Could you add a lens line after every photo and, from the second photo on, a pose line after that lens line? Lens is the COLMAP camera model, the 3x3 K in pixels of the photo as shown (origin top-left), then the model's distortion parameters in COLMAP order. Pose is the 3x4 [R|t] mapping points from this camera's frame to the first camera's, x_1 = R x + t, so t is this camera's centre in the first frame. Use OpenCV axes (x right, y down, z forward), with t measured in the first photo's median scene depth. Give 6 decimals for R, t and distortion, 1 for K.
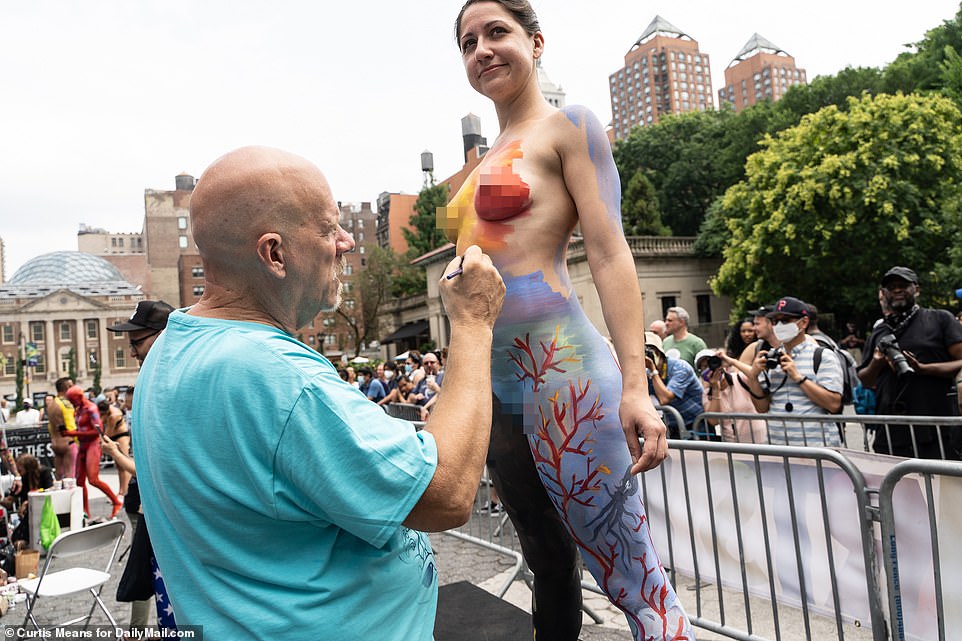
lens RADIAL K [[761.8, 0, 484.1], [0, 761.8, 314.4], [0, 0, 1]] dist [-0.008046, 0.000171]
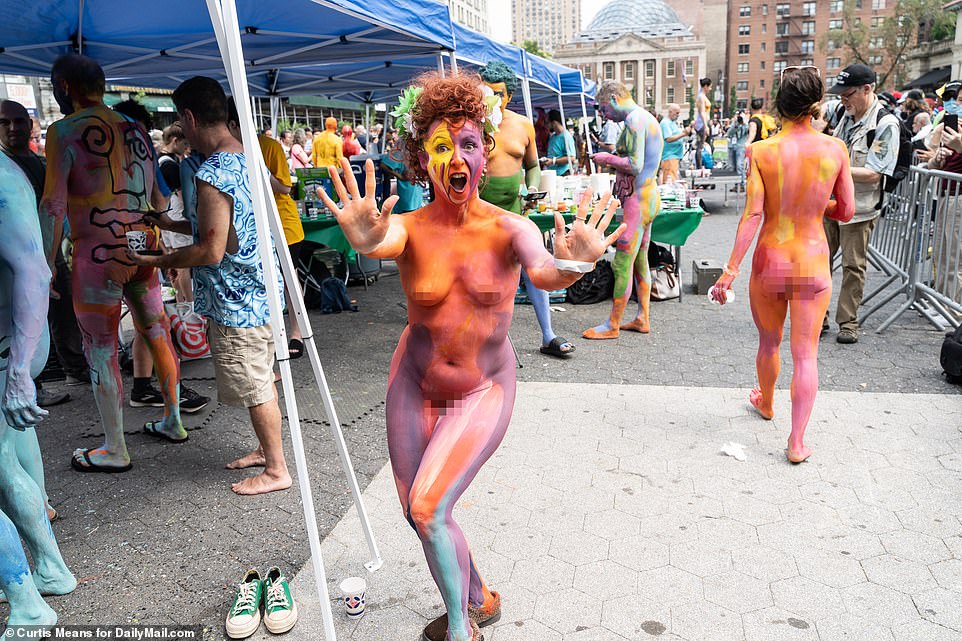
lens RADIAL K [[761.8, 0, 487.6], [0, 761.8, 322.4], [0, 0, 1]] dist [-0.008046, 0.000171]
pose [[0.782213, 0.198051, -0.590694, 0.052831], [0.015808, 0.941512, 0.336609, -0.010943], [0.622811, -0.272637, 0.733332, -0.110443]]
